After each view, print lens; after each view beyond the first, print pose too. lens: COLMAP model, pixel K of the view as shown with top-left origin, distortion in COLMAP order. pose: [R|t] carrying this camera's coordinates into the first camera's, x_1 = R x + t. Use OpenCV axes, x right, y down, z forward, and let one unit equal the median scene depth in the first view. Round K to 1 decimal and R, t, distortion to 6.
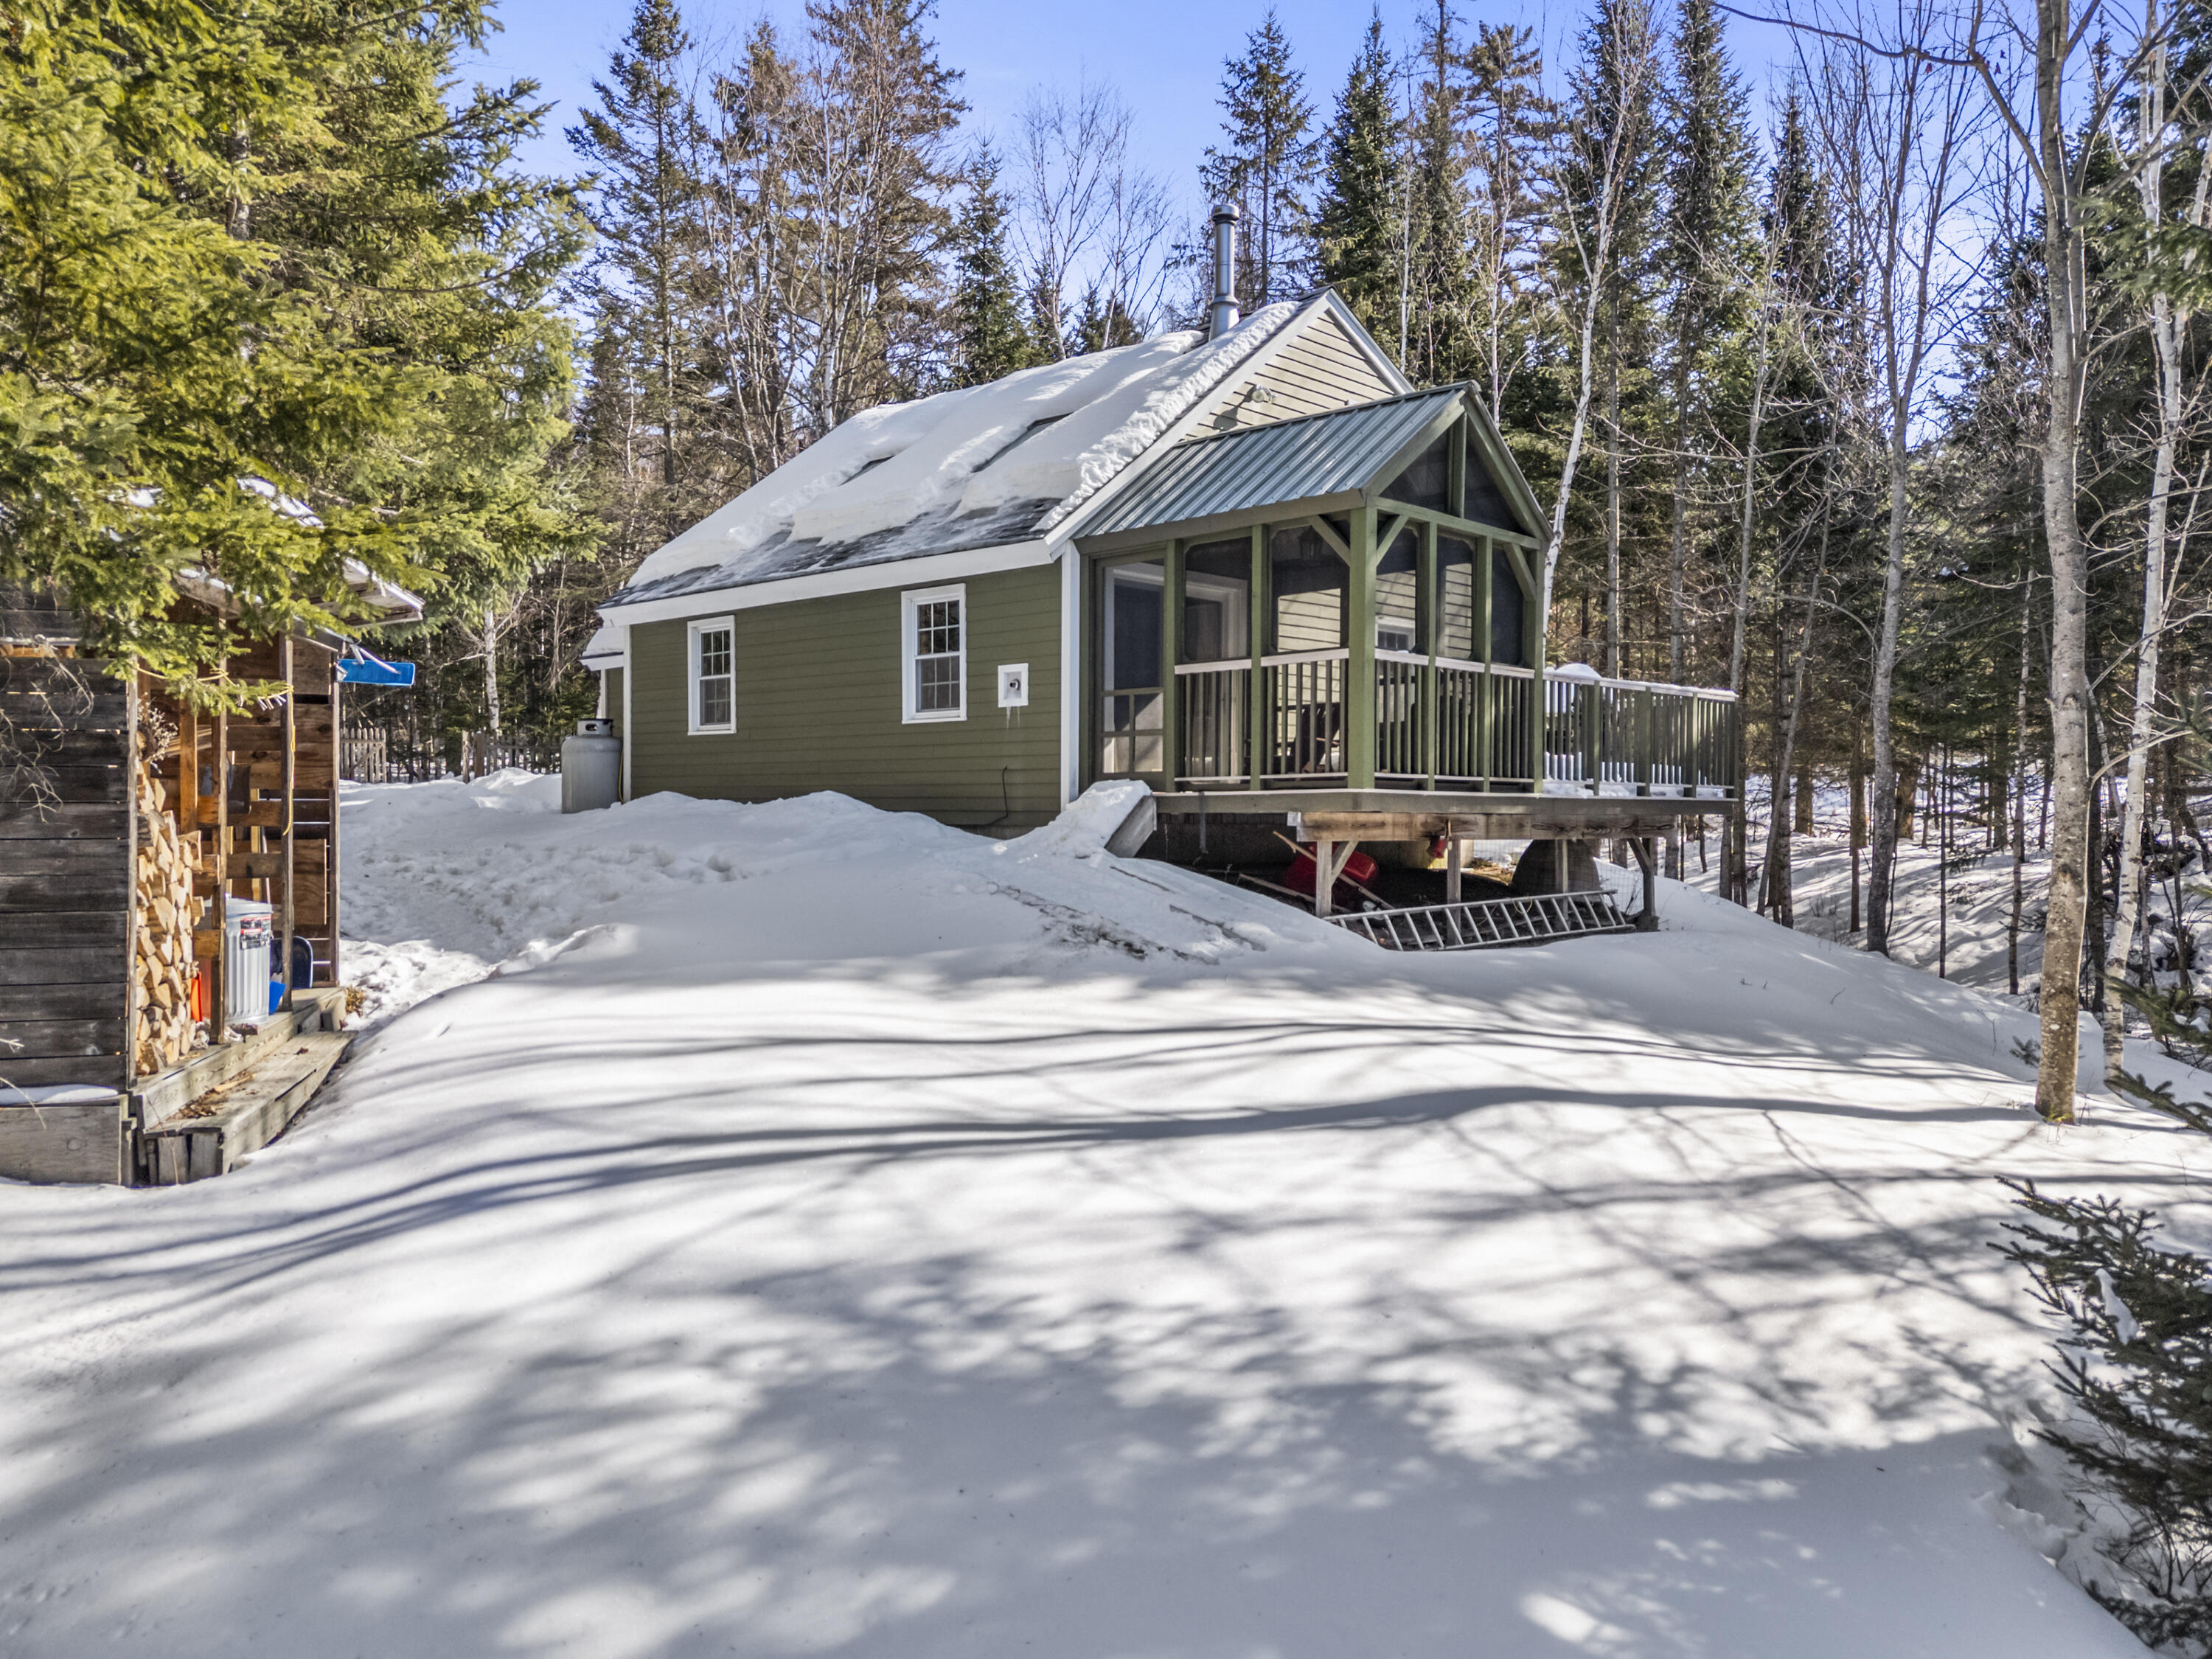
lens RADIAL K [[1640.3, 0, 1118.4], [0, 1640.3, 830.3], [0, 0, 1]] dist [0.108347, -0.085542]
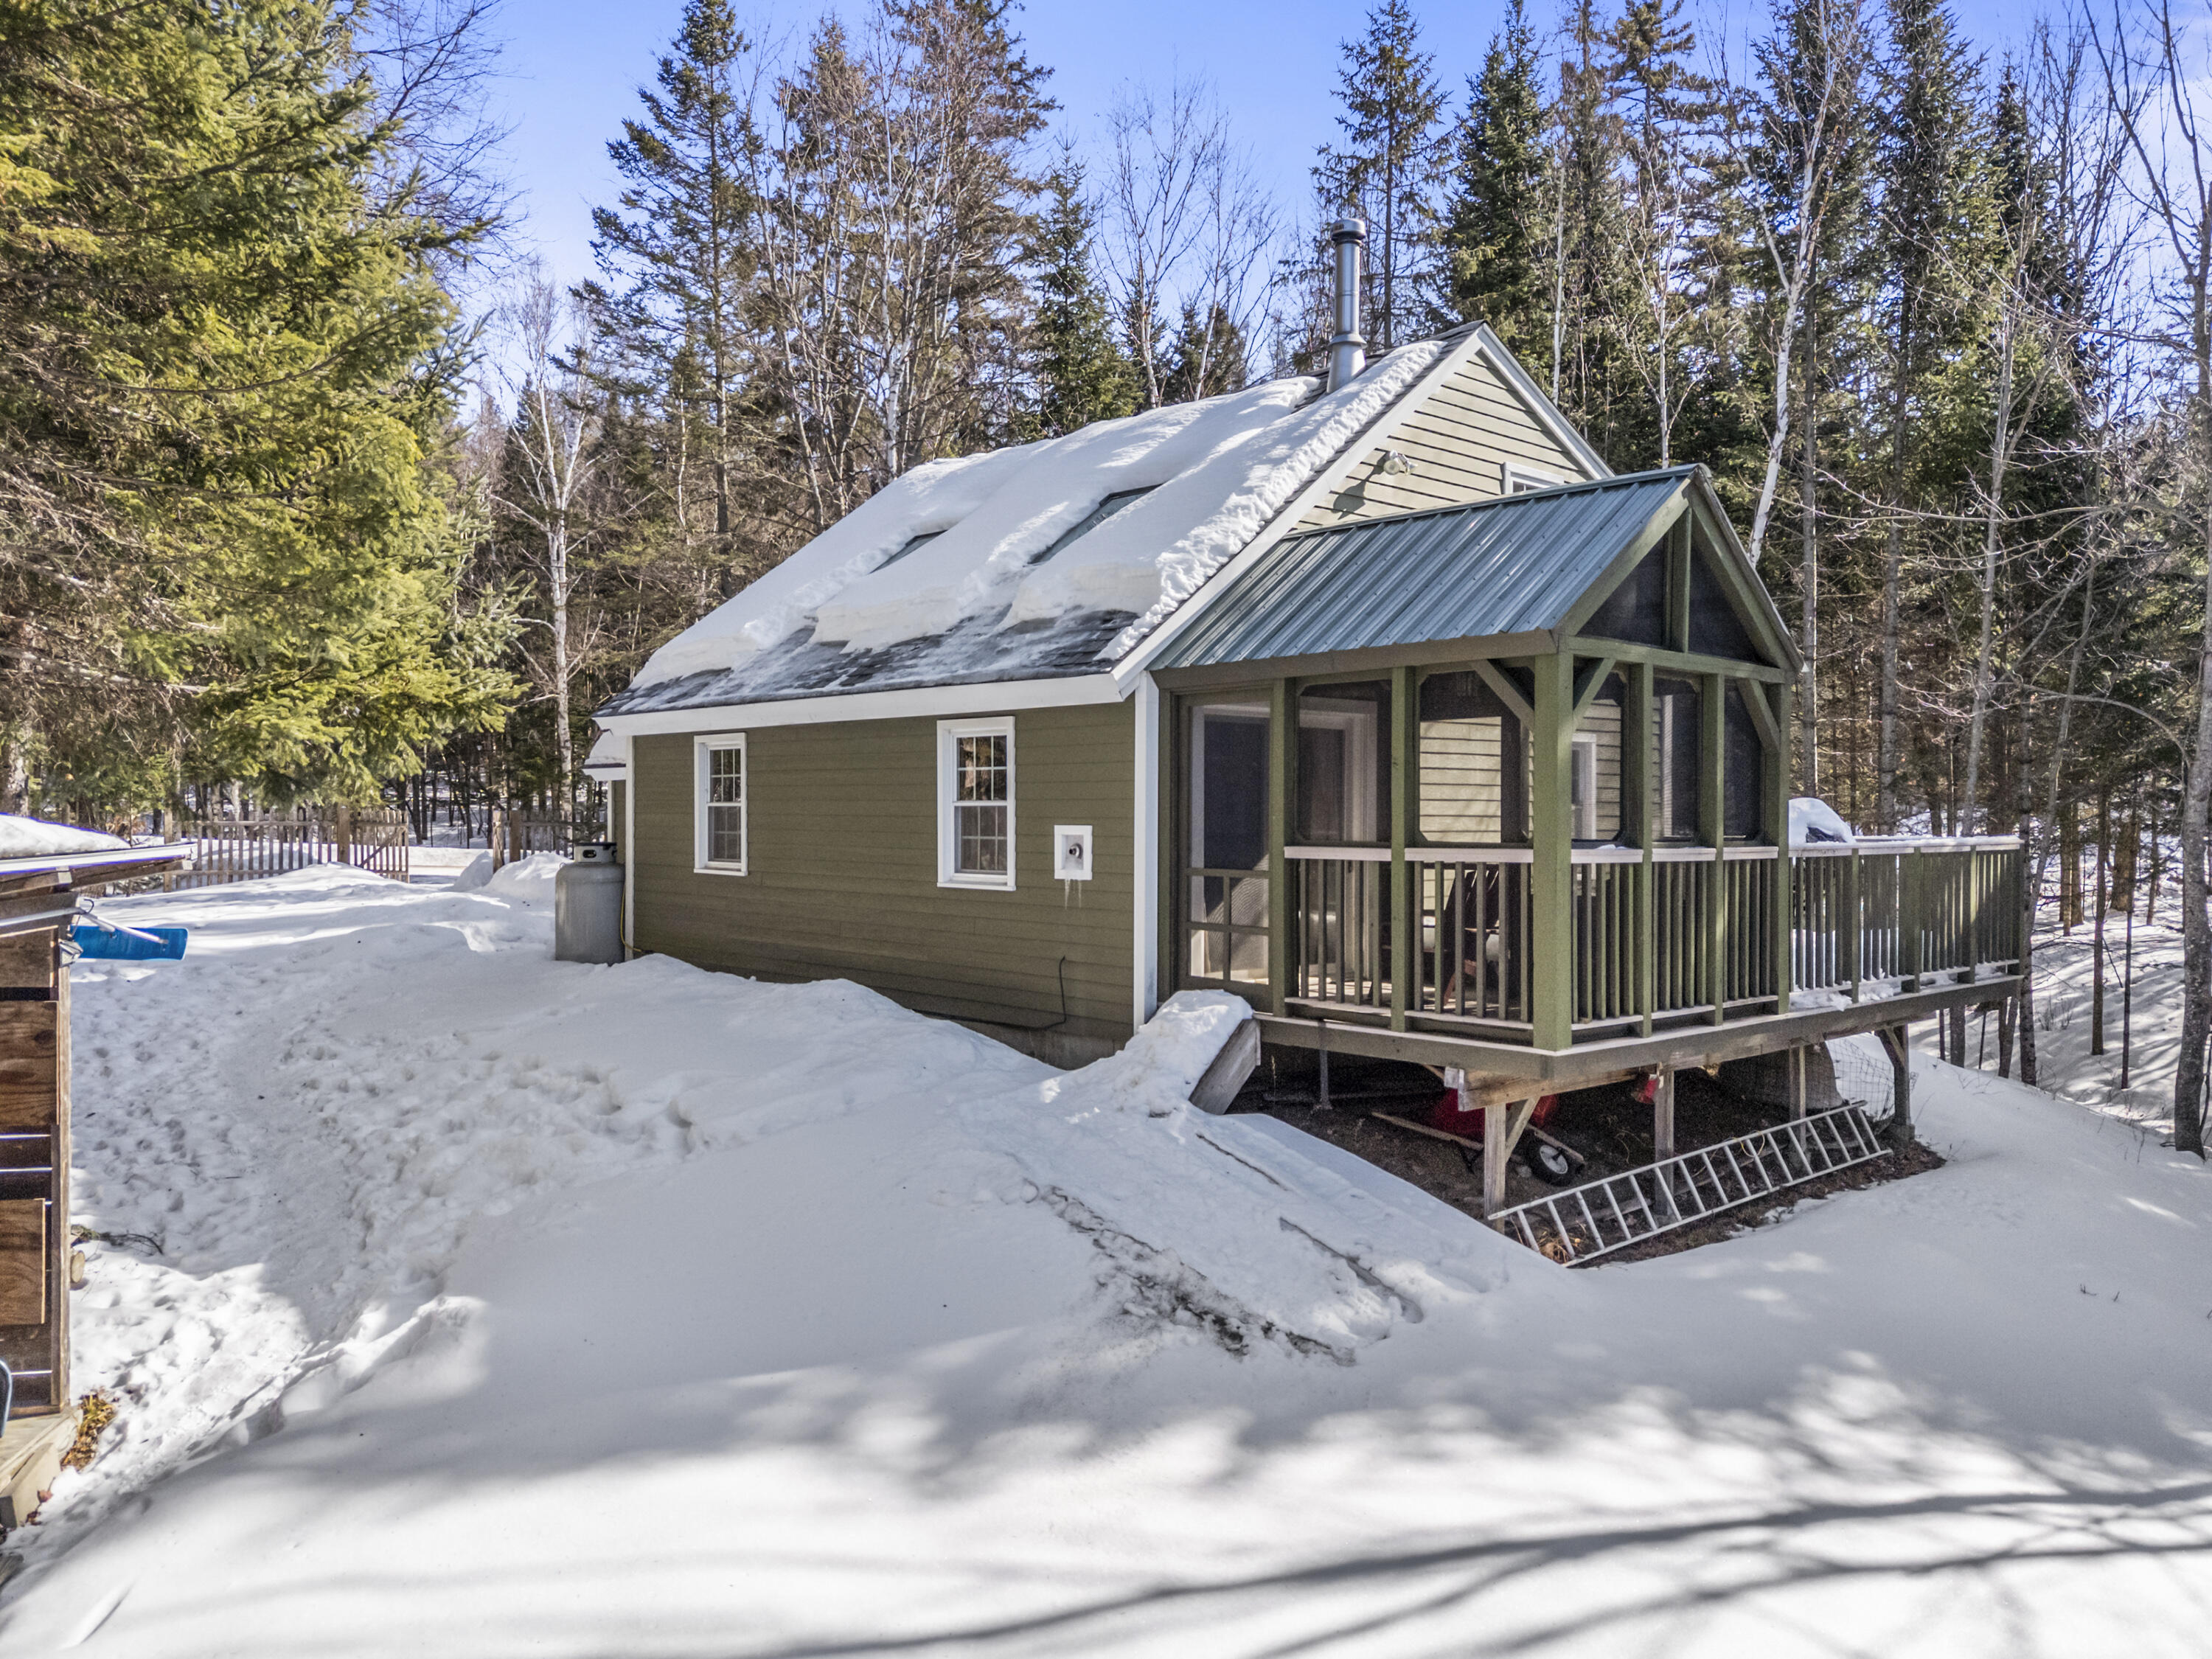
lens RADIAL K [[1640.3, 0, 1118.4], [0, 1640.3, 830.3], [0, 0, 1]] dist [0.108347, -0.085542]
pose [[0.998039, 0.000310, -0.062595, 0.003545], [-0.000175, 0.999998, 0.002157, -0.067741], [0.062596, -0.002142, 0.998037, 0.156010]]
